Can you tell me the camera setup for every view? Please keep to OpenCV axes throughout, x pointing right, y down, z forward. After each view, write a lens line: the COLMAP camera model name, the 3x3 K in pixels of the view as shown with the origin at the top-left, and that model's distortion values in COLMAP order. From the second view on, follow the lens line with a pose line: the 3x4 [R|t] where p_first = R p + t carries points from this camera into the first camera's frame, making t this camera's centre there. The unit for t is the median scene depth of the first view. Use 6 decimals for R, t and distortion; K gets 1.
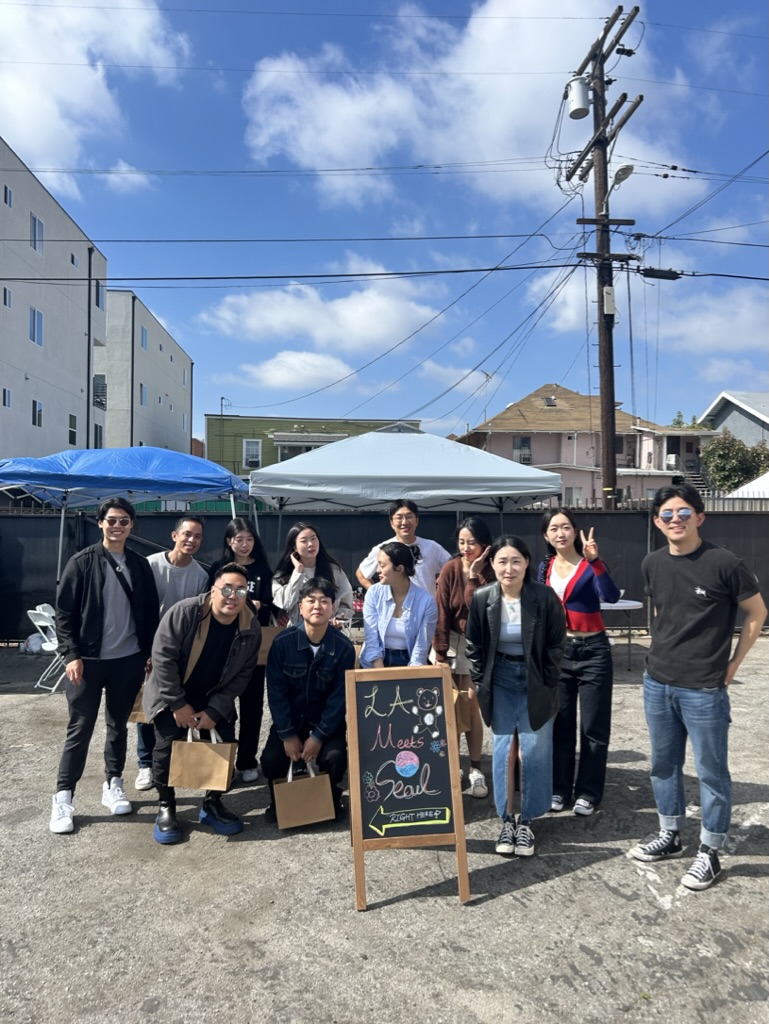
lens RADIAL K [[790.8, 0, 384.5], [0, 790.8, 512.0], [0, 0, 1]] dist [0.047789, -0.050028]
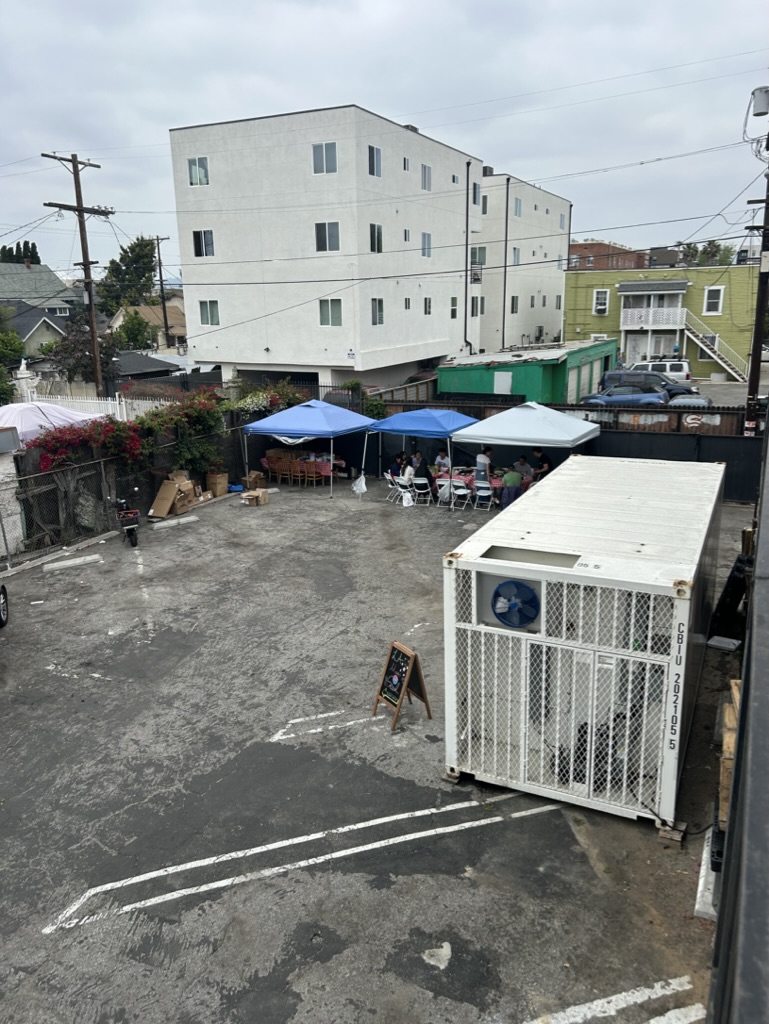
lens RADIAL K [[790.8, 0, 384.5], [0, 790.8, 512.0], [0, 0, 1]] dist [0.047789, -0.050028]
pose [[0.859995, 0.107843, -0.498778, 0.847966], [0.035447, 0.962429, 0.269209, -0.462194], [0.509071, -0.249198, 0.823861, -1.119433]]
